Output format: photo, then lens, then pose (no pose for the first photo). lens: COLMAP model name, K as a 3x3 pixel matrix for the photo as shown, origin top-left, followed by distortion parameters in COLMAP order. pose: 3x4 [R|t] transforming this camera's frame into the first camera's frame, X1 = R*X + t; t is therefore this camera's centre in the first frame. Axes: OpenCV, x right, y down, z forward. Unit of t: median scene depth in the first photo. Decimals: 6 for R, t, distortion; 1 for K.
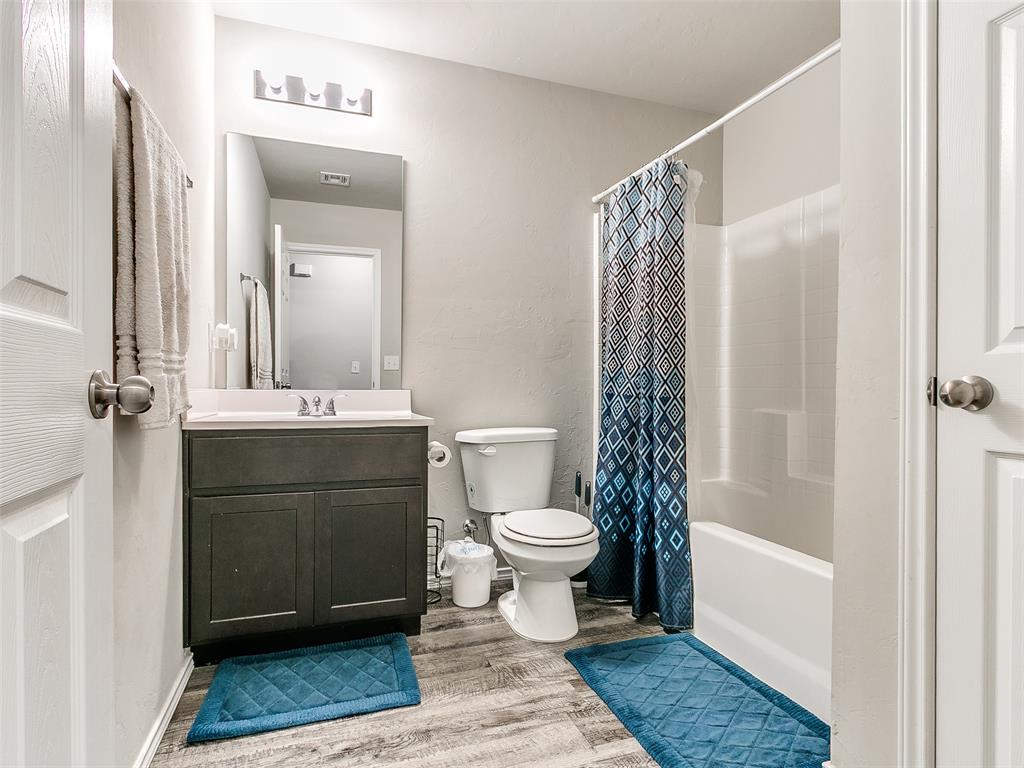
lens RADIAL K [[533.0, 0, 509.7], [0, 533.0, 390.9], [0, 0, 1]] dist [0.002061, -0.000379]
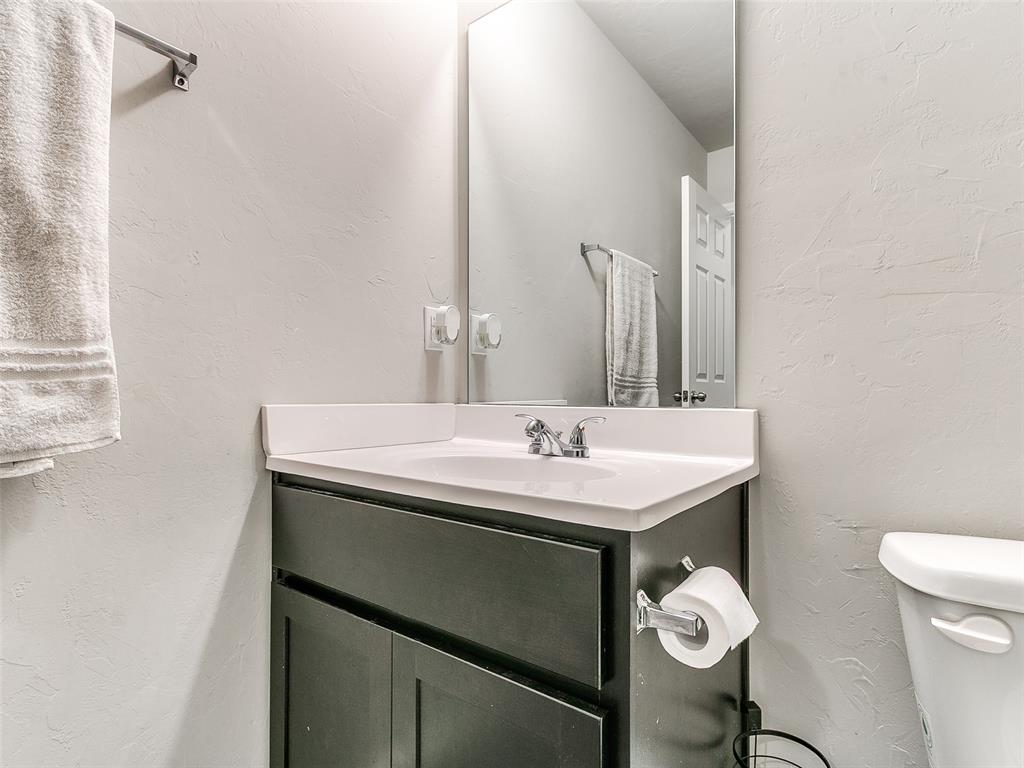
lens RADIAL K [[533.0, 0, 509.7], [0, 533.0, 390.9], [0, 0, 1]] dist [0.002061, -0.000379]
pose [[0.553675, -0.011292, -0.832656, 0.060948], [-0.003531, 0.999867, -0.015907, -0.008662], [0.832725, 0.011747, 0.553562, 0.646351]]
